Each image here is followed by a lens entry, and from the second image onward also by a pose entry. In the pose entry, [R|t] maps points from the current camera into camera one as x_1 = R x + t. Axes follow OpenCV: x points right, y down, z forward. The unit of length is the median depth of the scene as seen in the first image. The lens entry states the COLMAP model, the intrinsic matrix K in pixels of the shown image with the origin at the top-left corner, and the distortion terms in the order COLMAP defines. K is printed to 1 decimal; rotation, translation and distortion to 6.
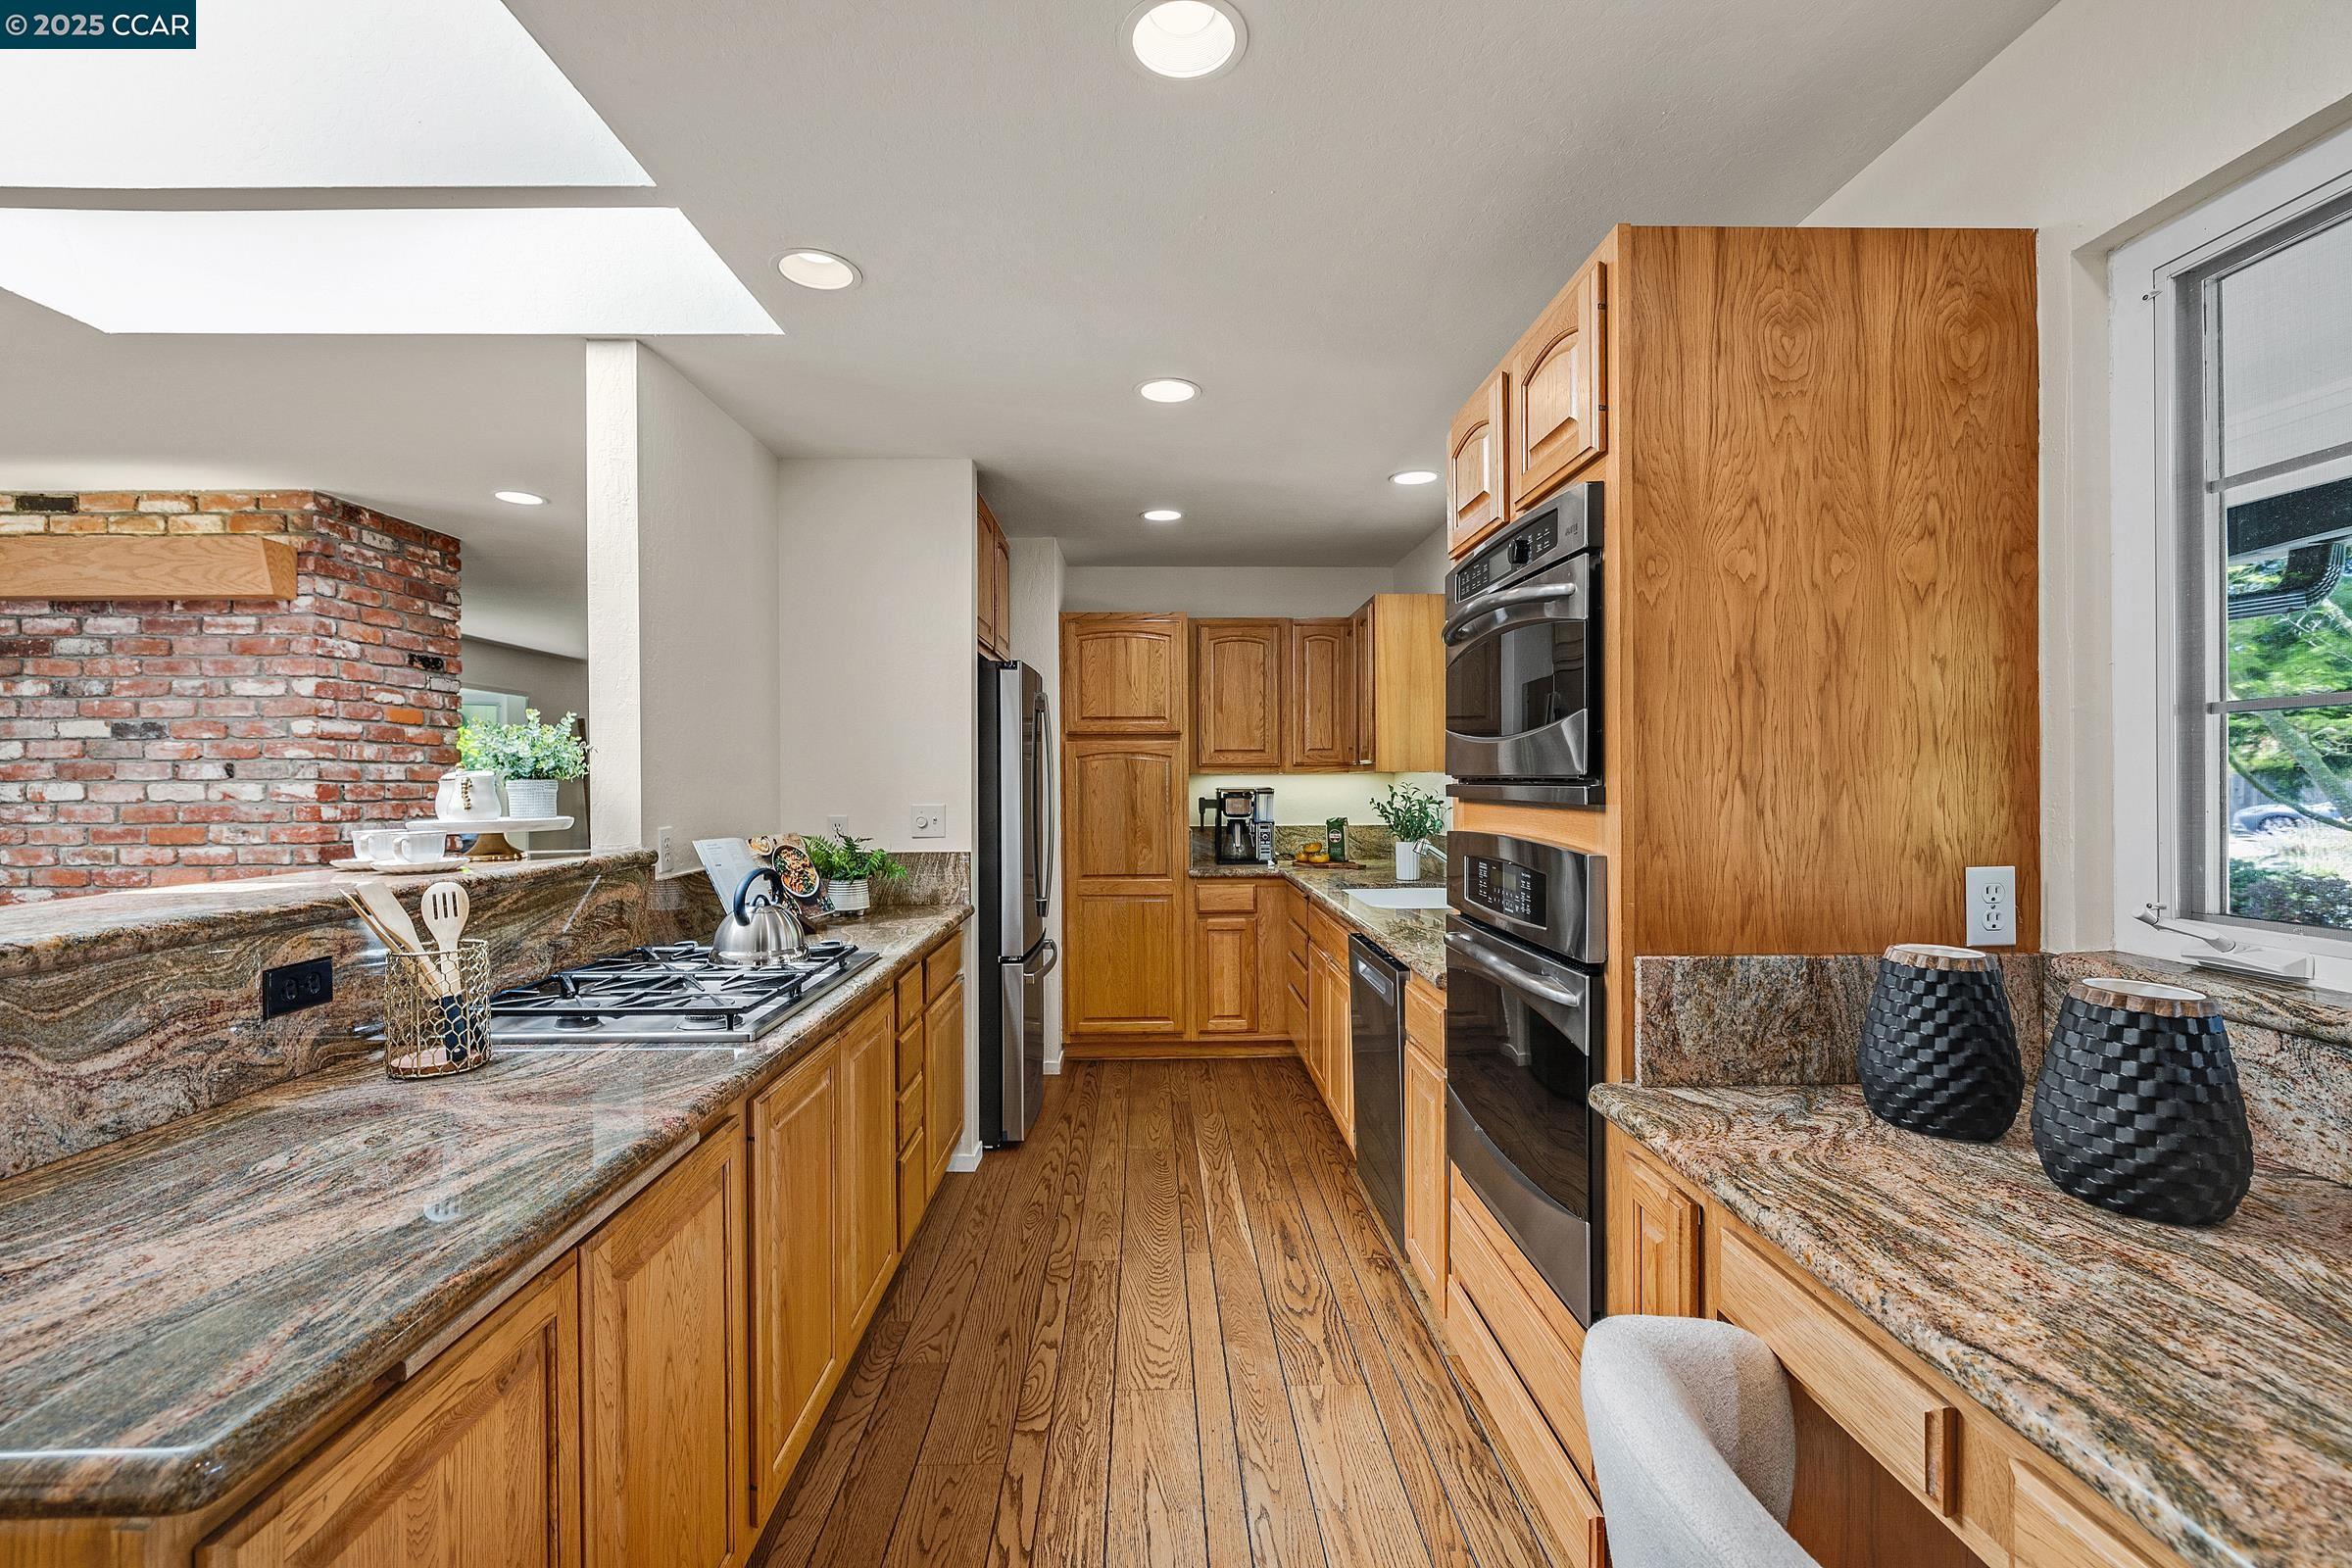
lens RADIAL K [[980.3, 0, 1179.8], [0, 980.3, 788.7], [0, 0, 1]] dist [-0.003945, 0.001620]
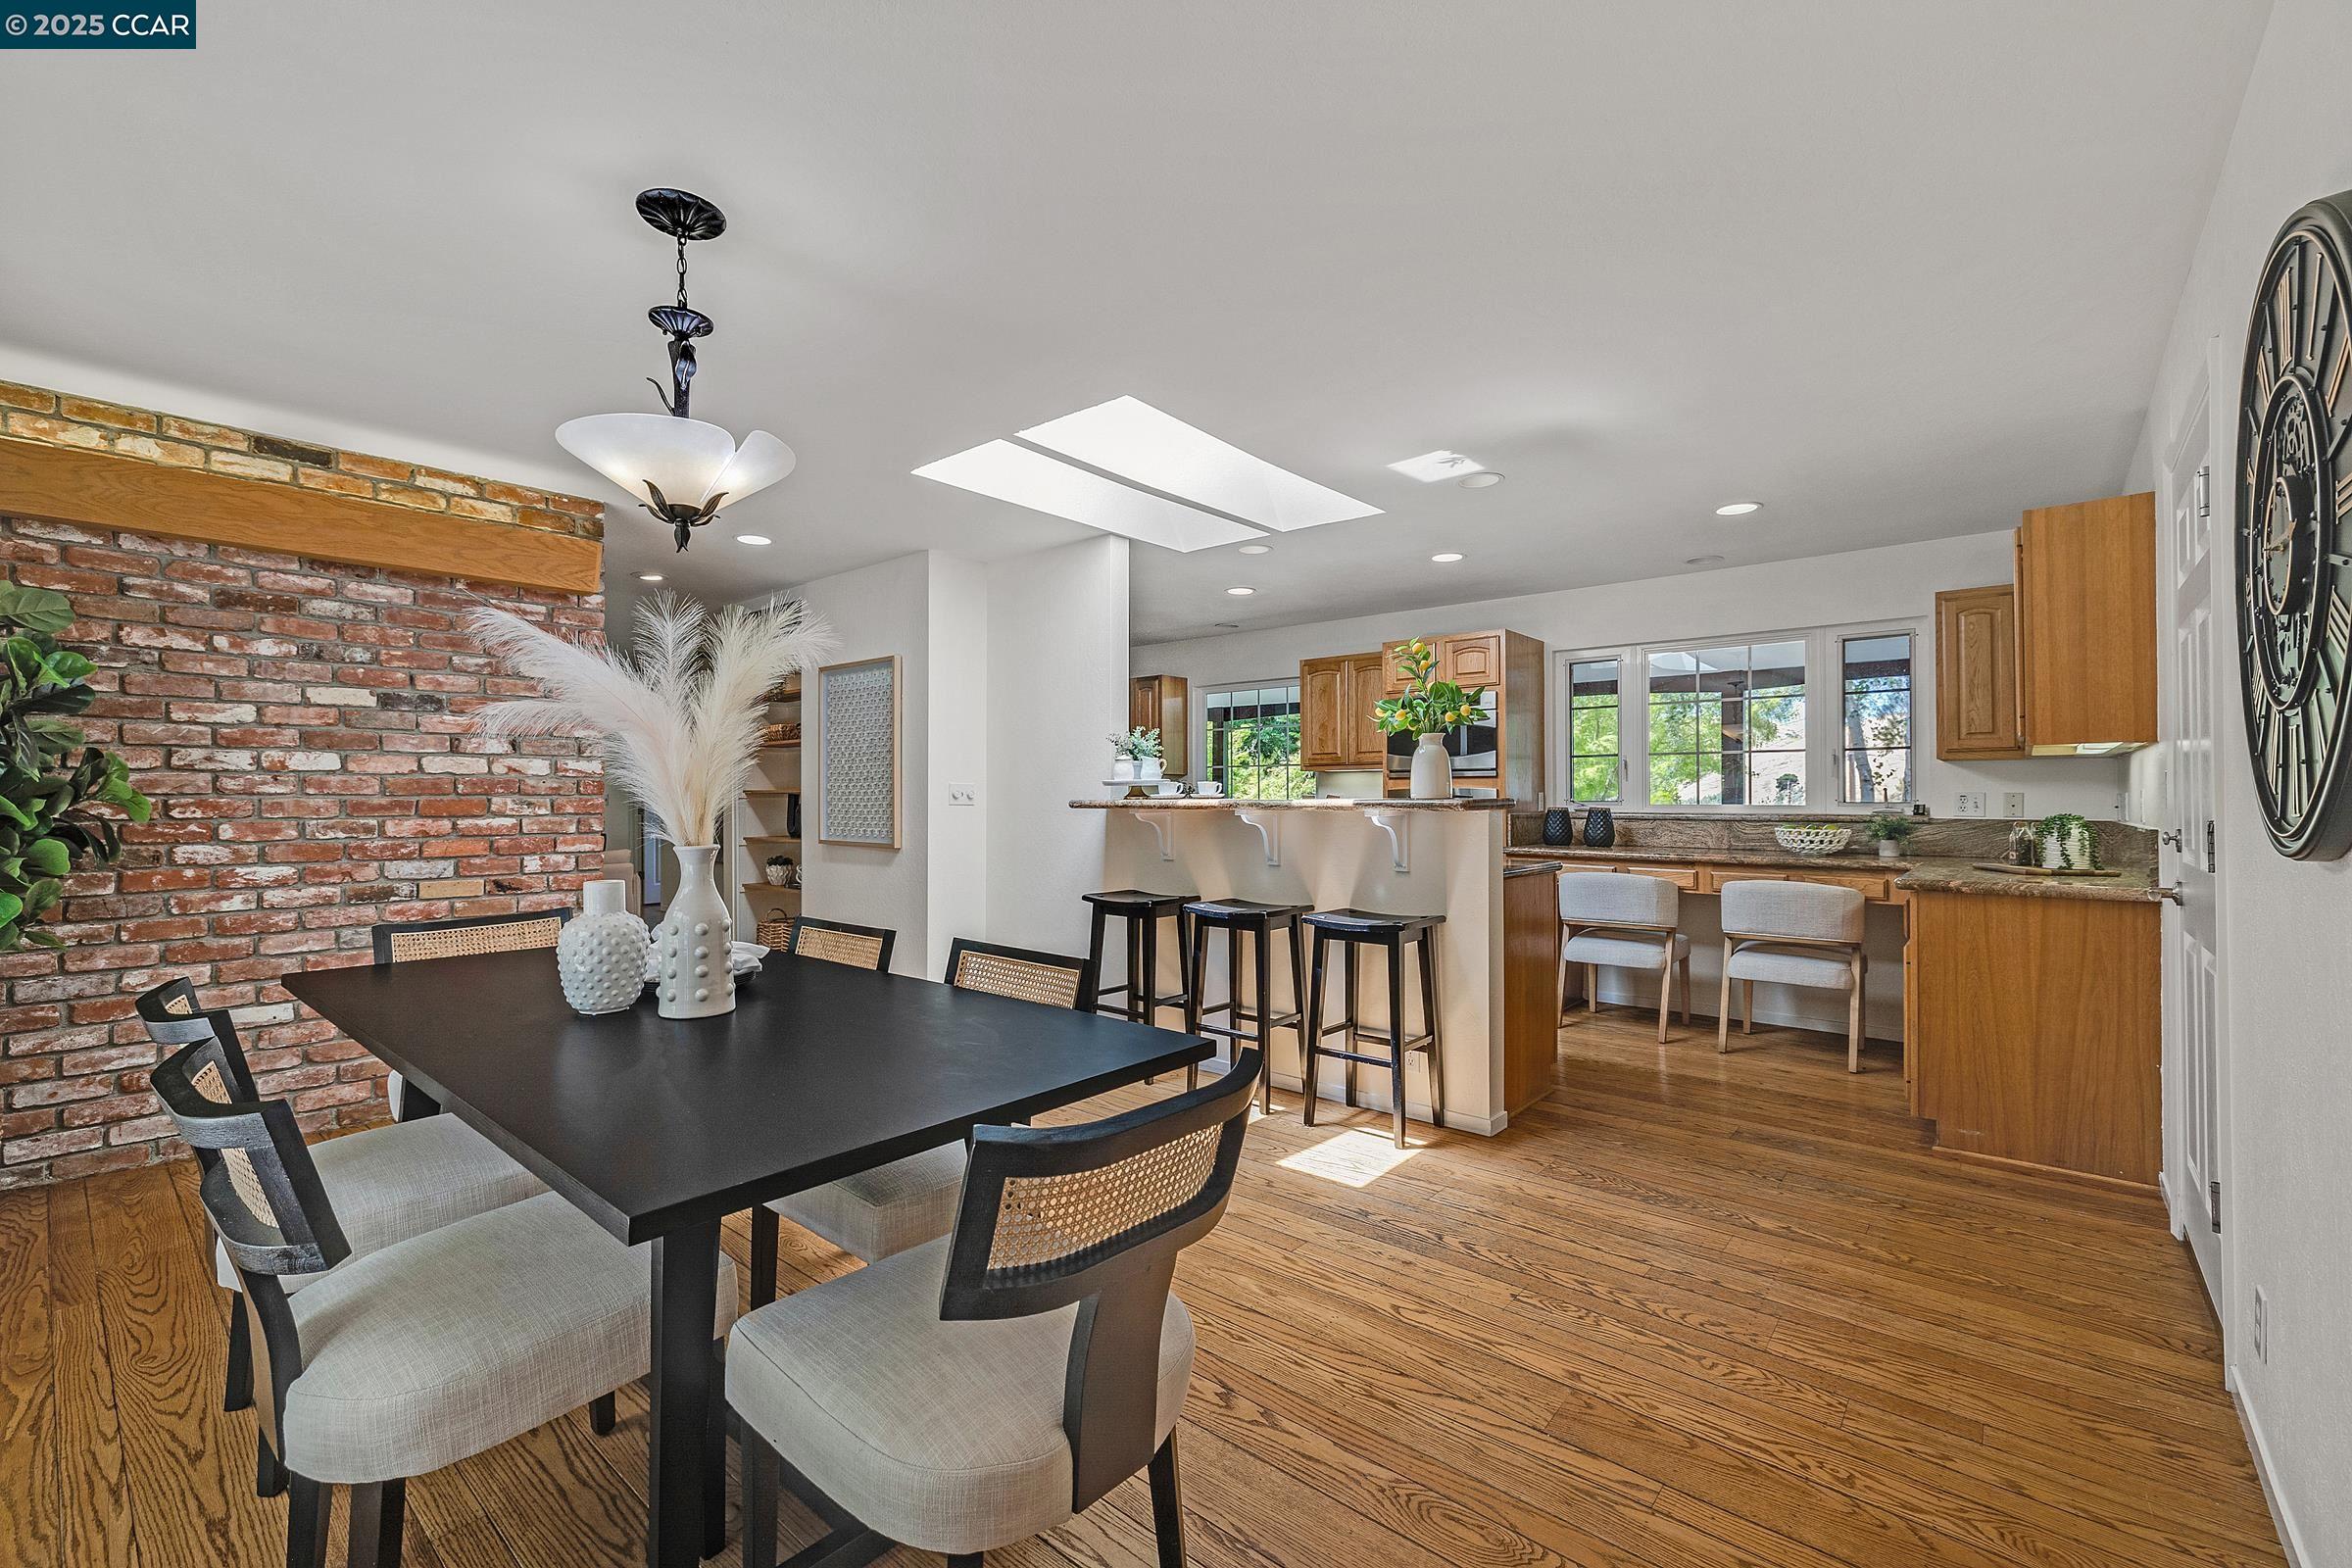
lens RADIAL K [[980.3, 0, 1166.0], [0, 980.3, 790.2], [0, 0, 1]] dist [-0.003945, 0.001620]
pose [[0.672833, 0.009490, 0.739734, -1.285890], [0.005809, 0.999819, -0.018111, 0.053107], [-0.739772, 0.016483, 0.672656, -0.241103]]
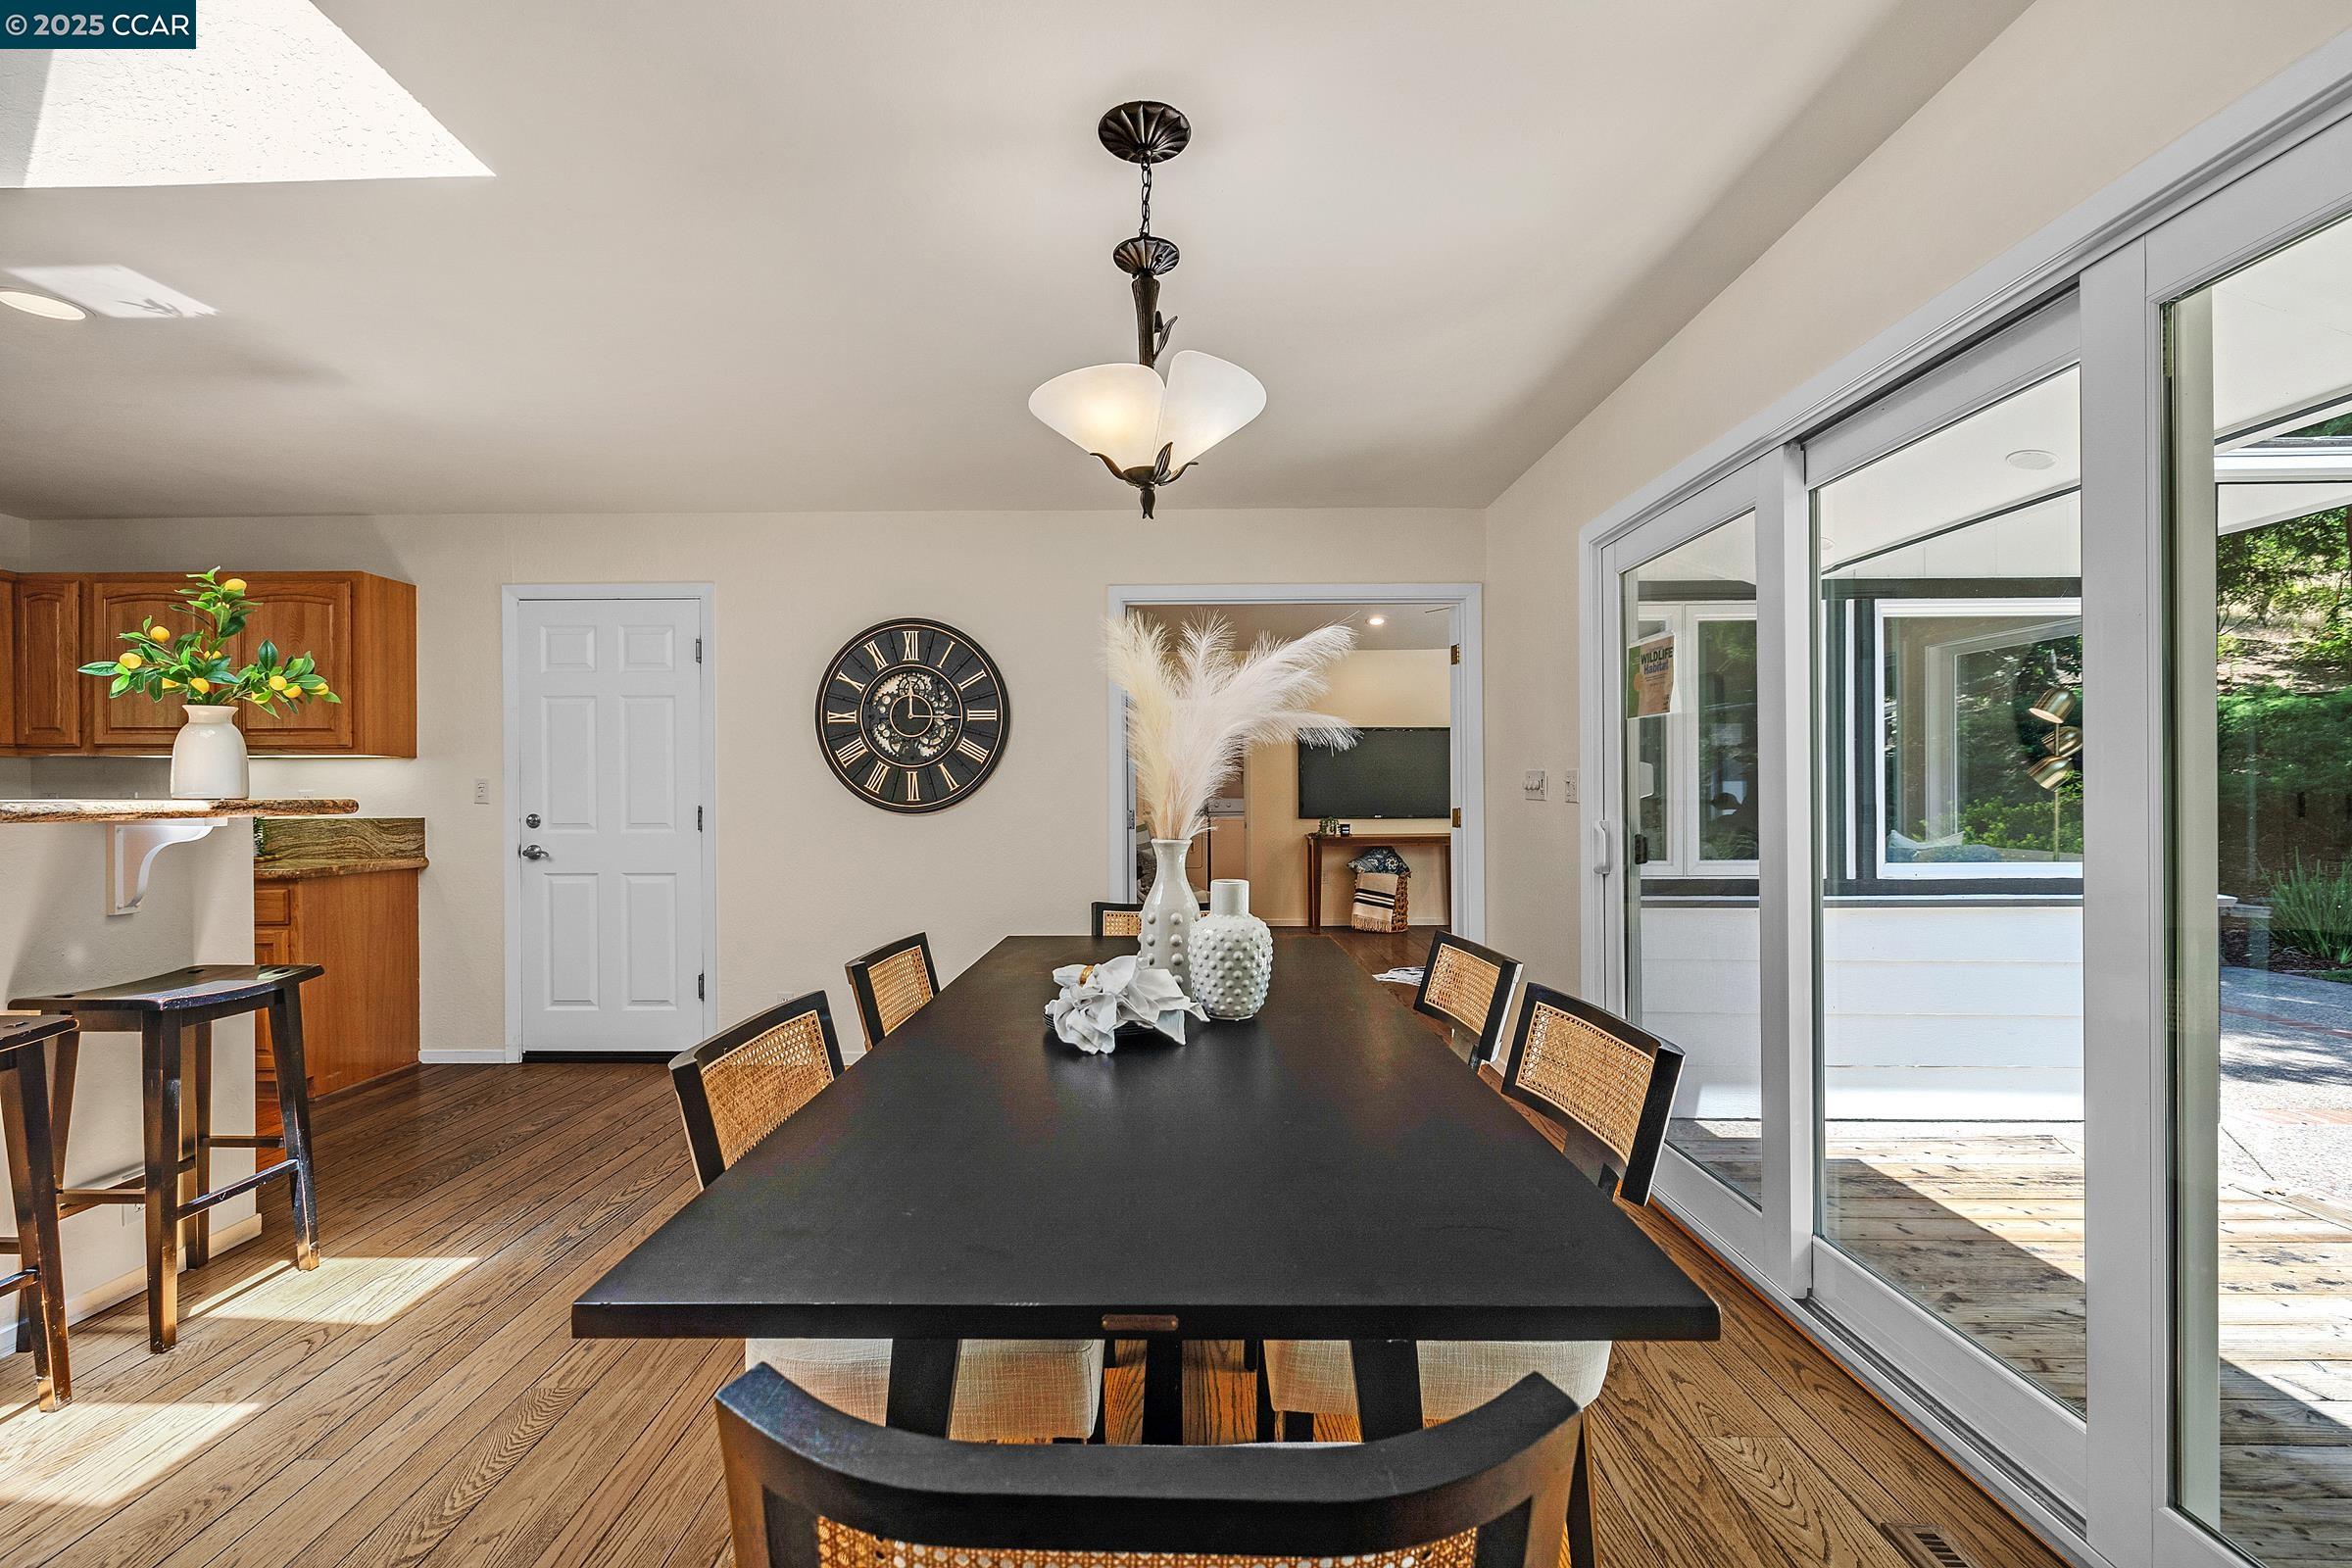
lens RADIAL K [[980.3, 0, 1157.7], [0, 980.3, 794.2], [0, 0, 1]] dist [-0.003945, 0.001620]
pose [[-0.998894, 0.008759, 0.046195, -1.082694], [0.009430, 0.999853, 0.014316, 0.039027], [-0.046063, 0.014735, -0.998830, 0.849294]]
